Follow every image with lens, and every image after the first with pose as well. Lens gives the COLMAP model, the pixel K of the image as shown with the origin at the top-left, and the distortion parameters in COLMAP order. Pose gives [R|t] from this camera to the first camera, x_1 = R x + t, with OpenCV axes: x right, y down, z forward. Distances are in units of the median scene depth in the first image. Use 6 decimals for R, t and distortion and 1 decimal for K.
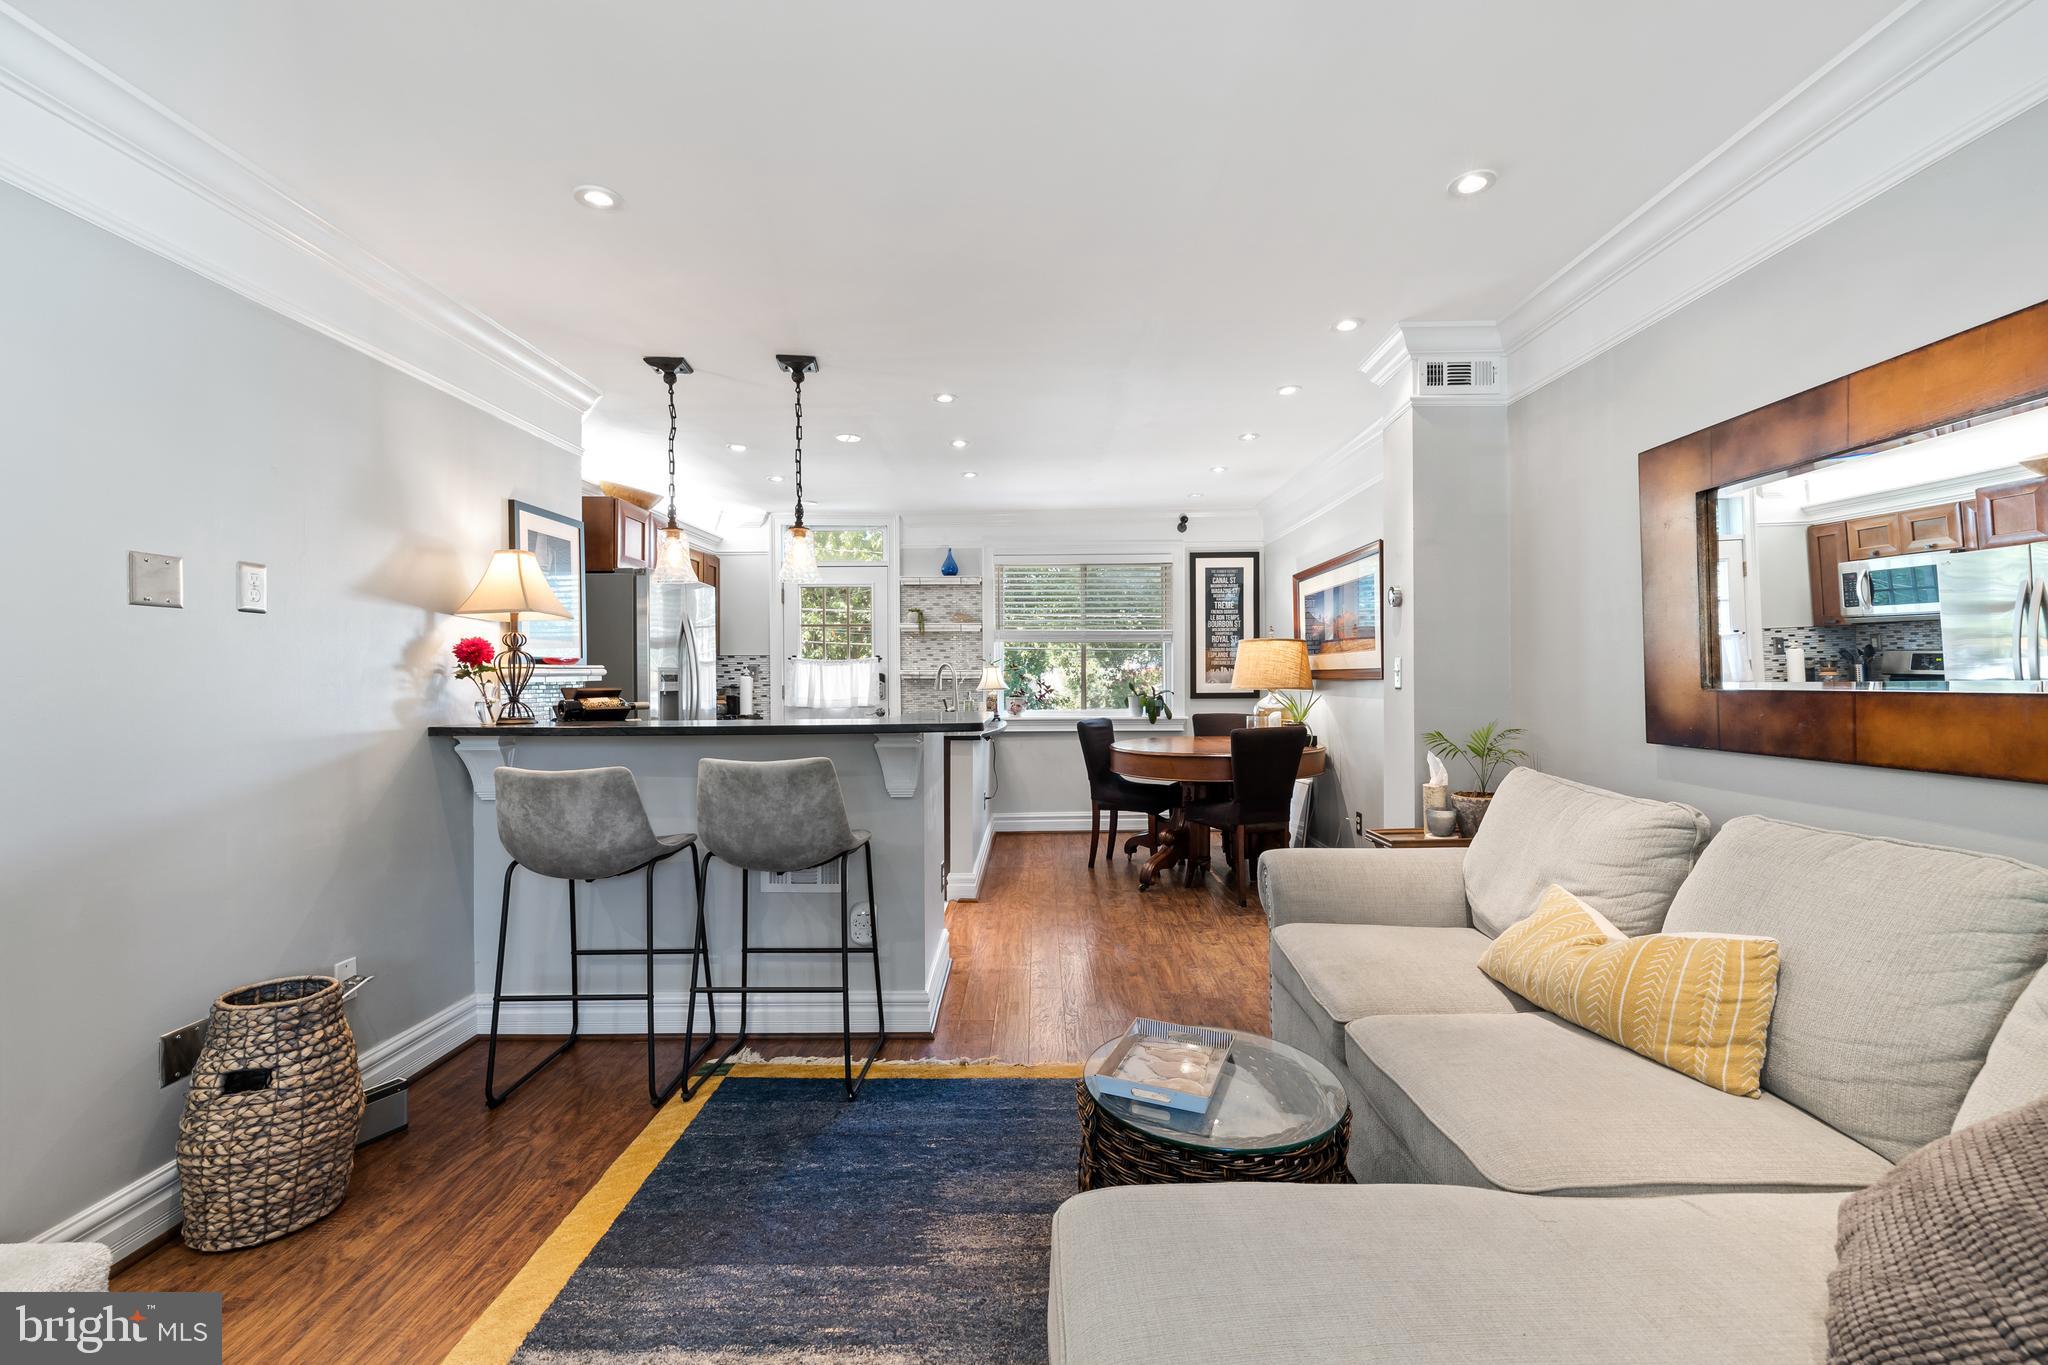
lens RADIAL K [[862.6, 0, 1027.8], [0, 862.6, 683.2], [0, 0, 1]] dist [0.000613, 0.000642]
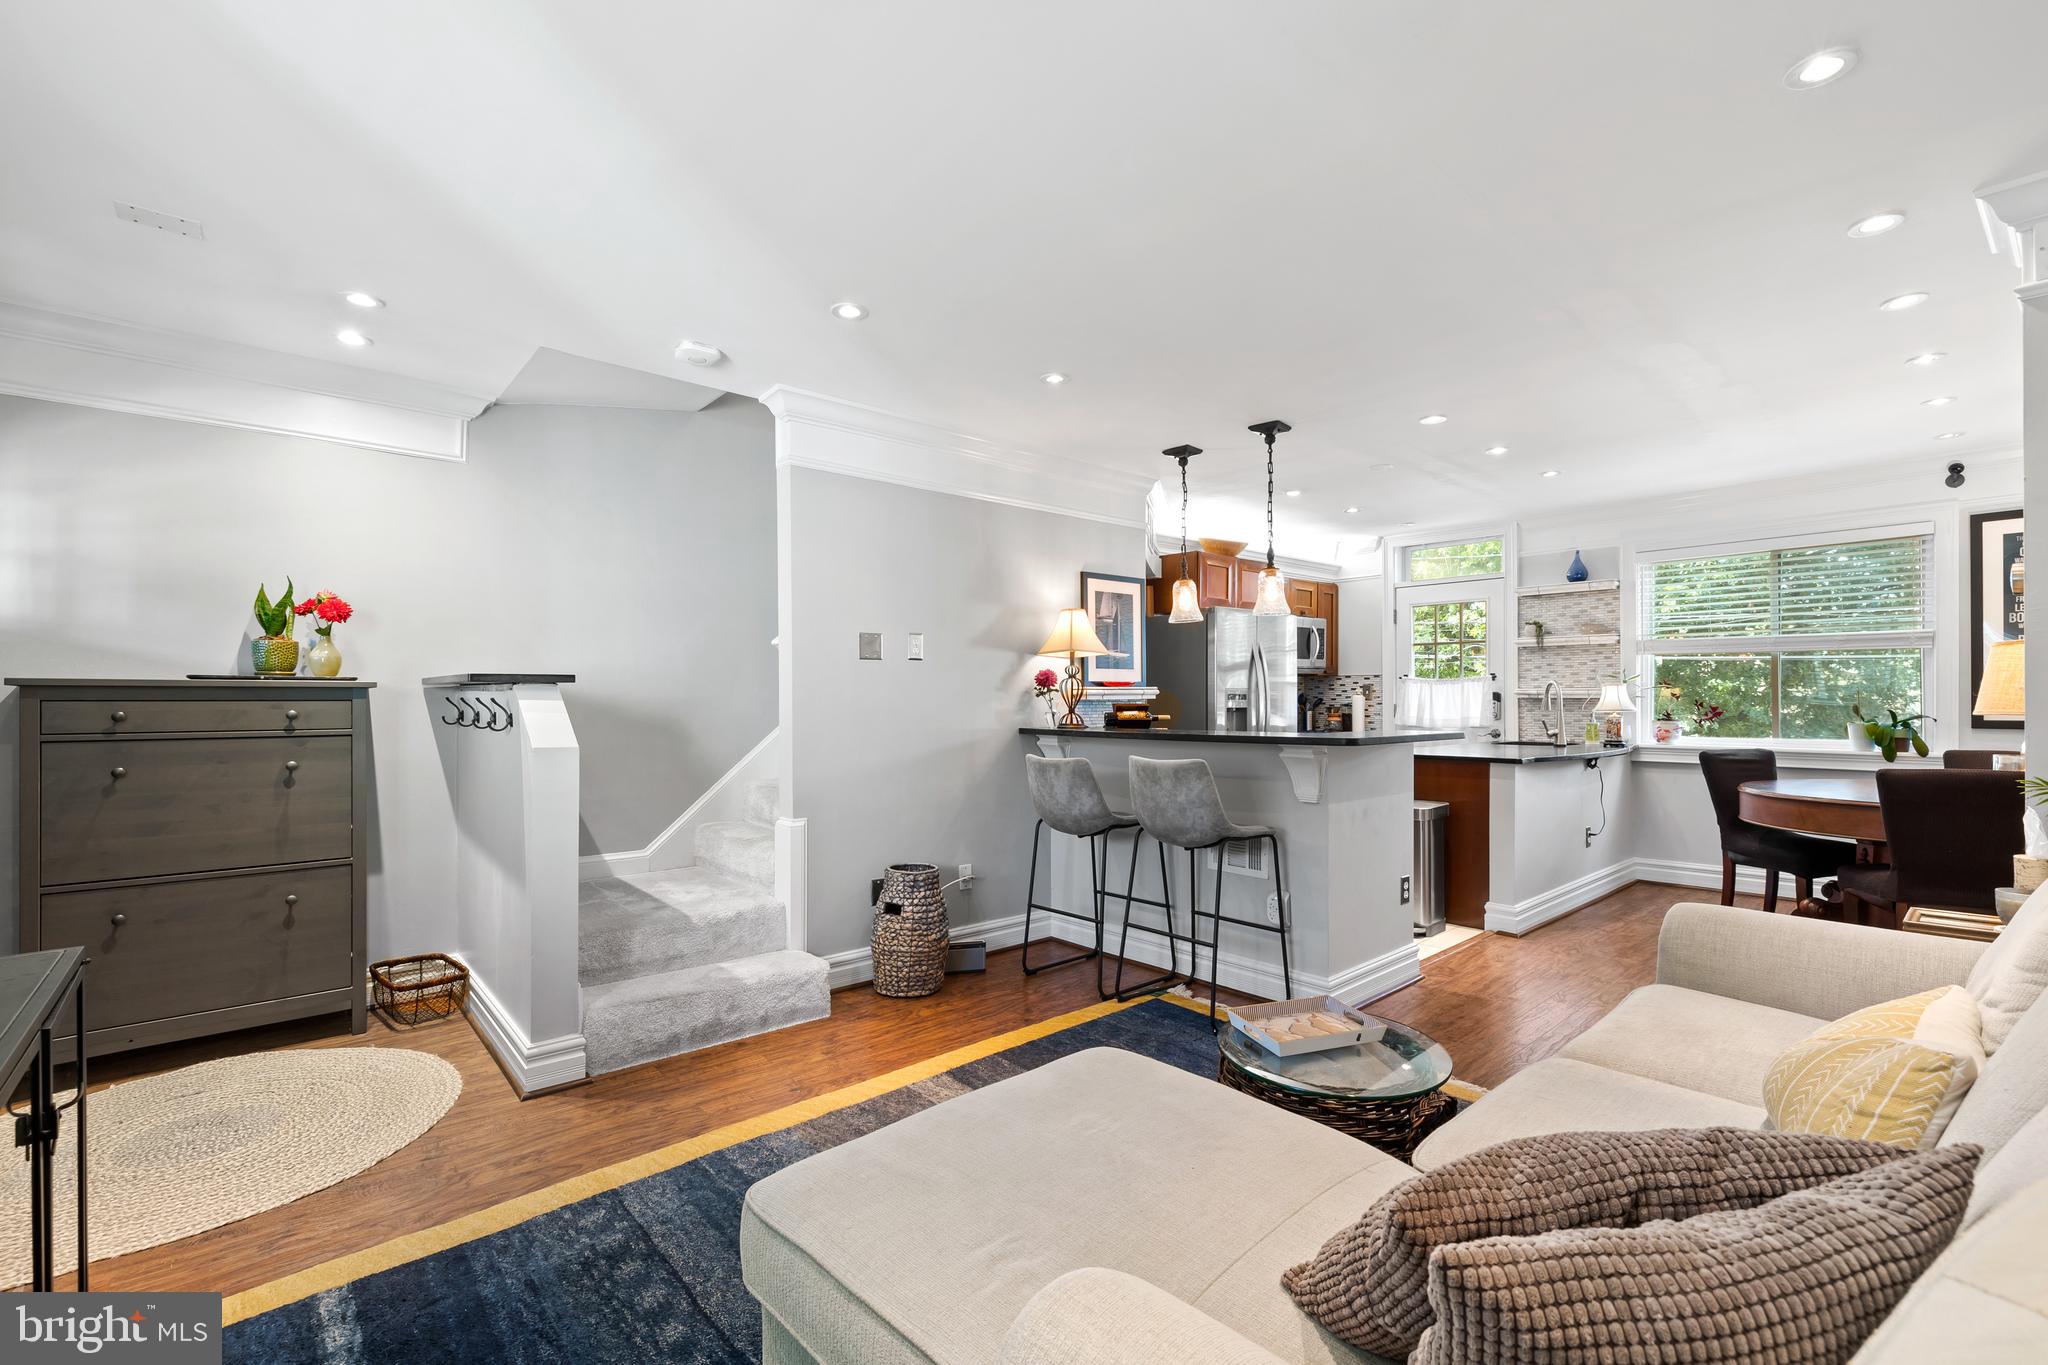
lens RADIAL K [[892.3, 0, 1036.4], [0, 892.3, 699.0], [0, 0, 1]] dist [0.000252, 0.000260]
pose [[0.672594, 0.004472, -0.739998, 0.442298], [-0.006810, 0.999977, -0.000146, -0.000895], [0.739981, 0.005138, 0.672609, -0.049337]]
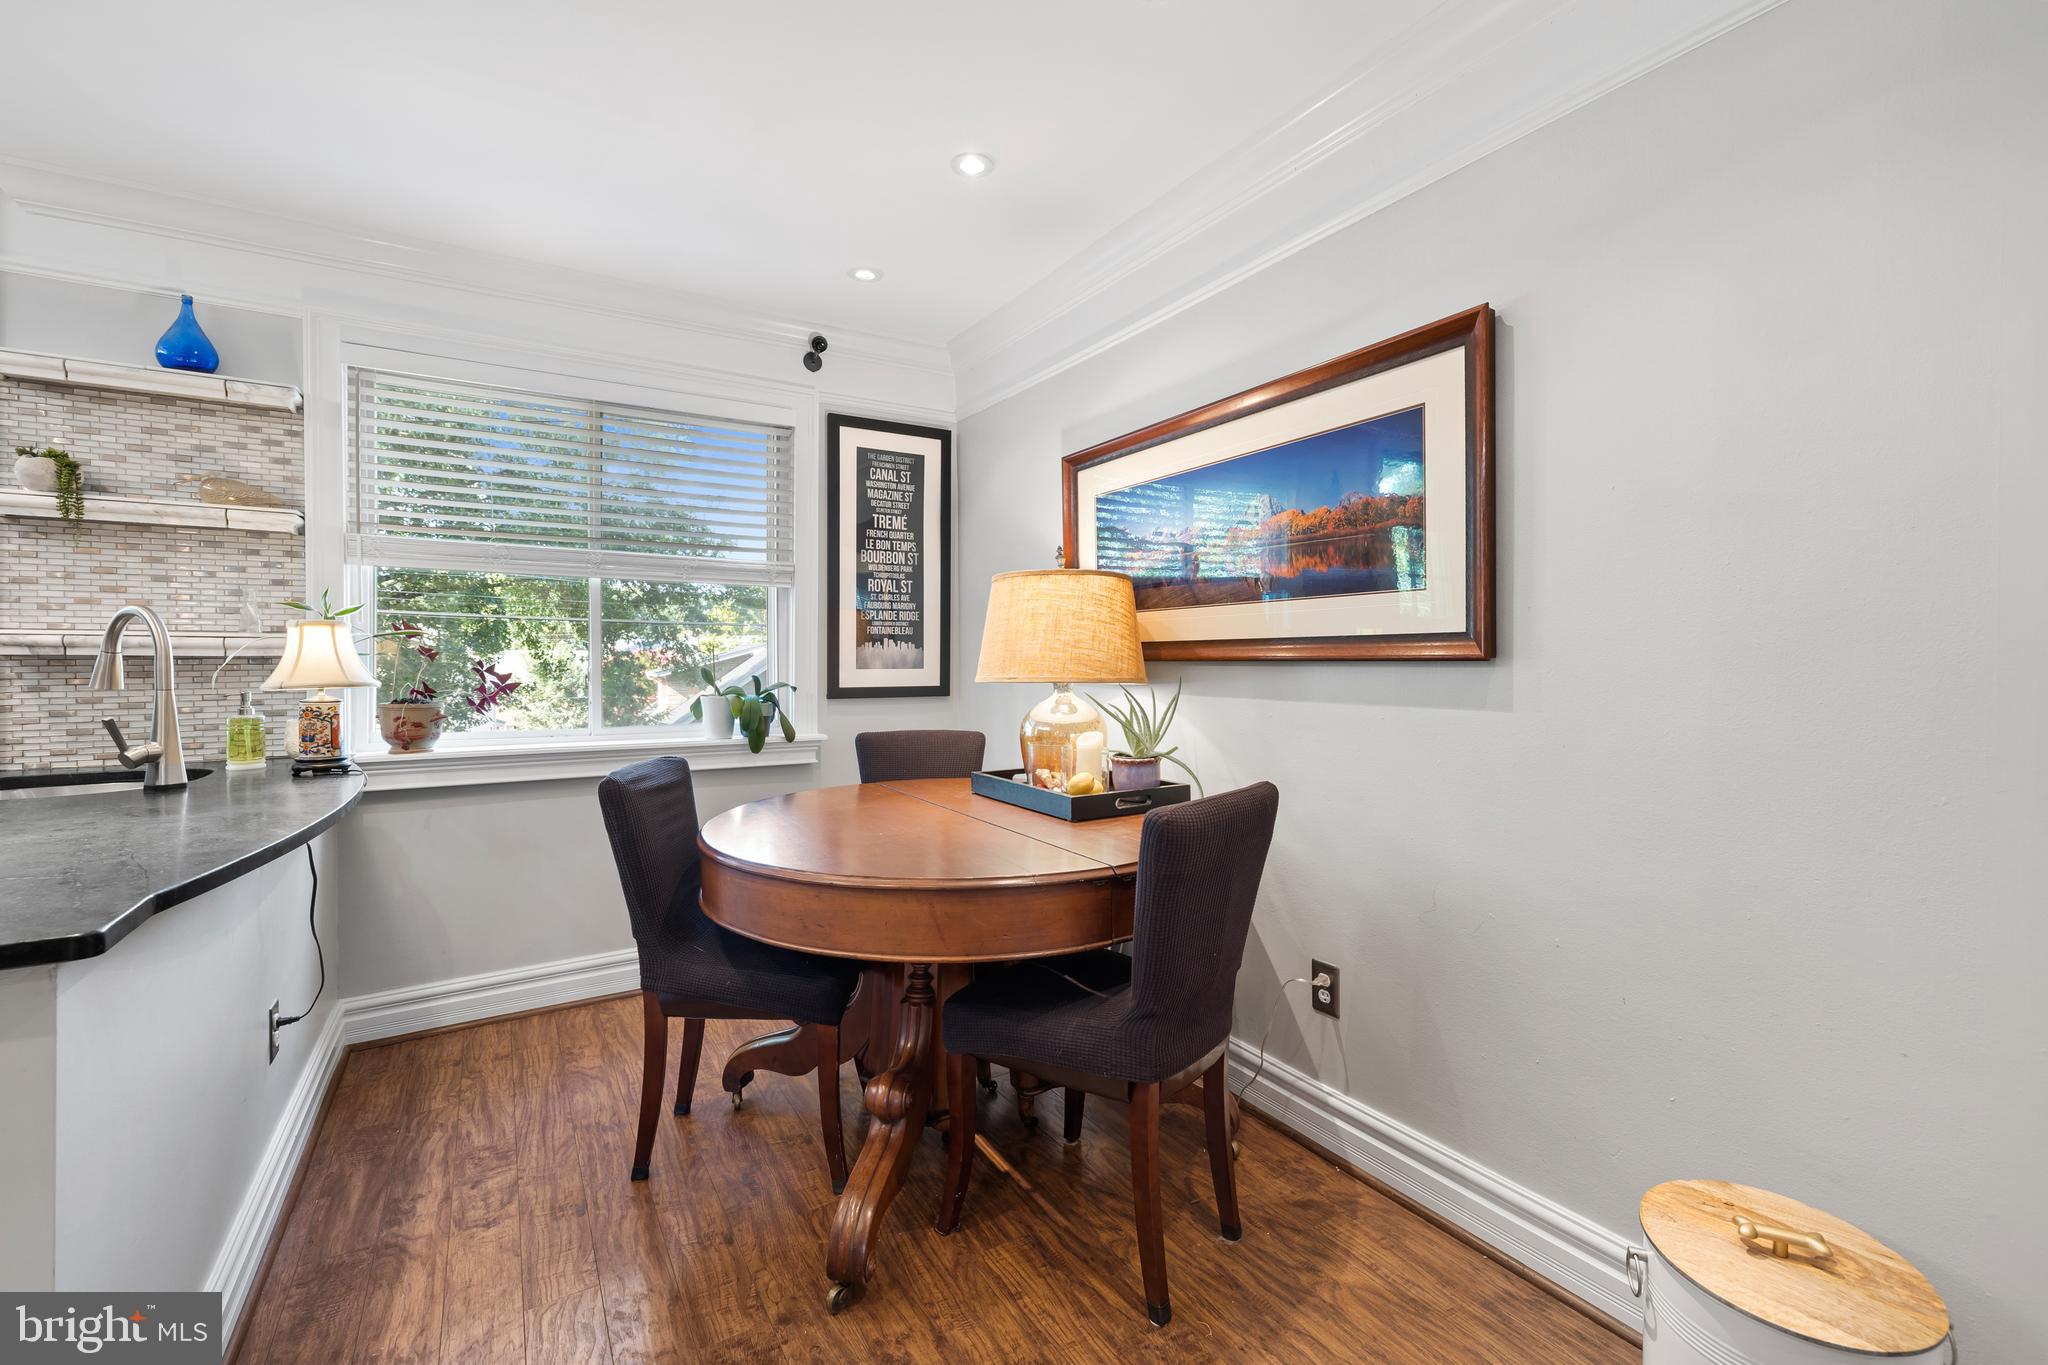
lens RADIAL K [[862.3, 0, 1023.7], [0, 862.3, 668.7], [0, 0, 1]] dist [-0.000002, 0.000037]
pose [[0.845597, 0.000410, 0.533822, 0.027863], [-0.000662, 1.000000, 0.000280, -0.000784], [-0.533822, -0.000590, 0.845597, 1.044948]]
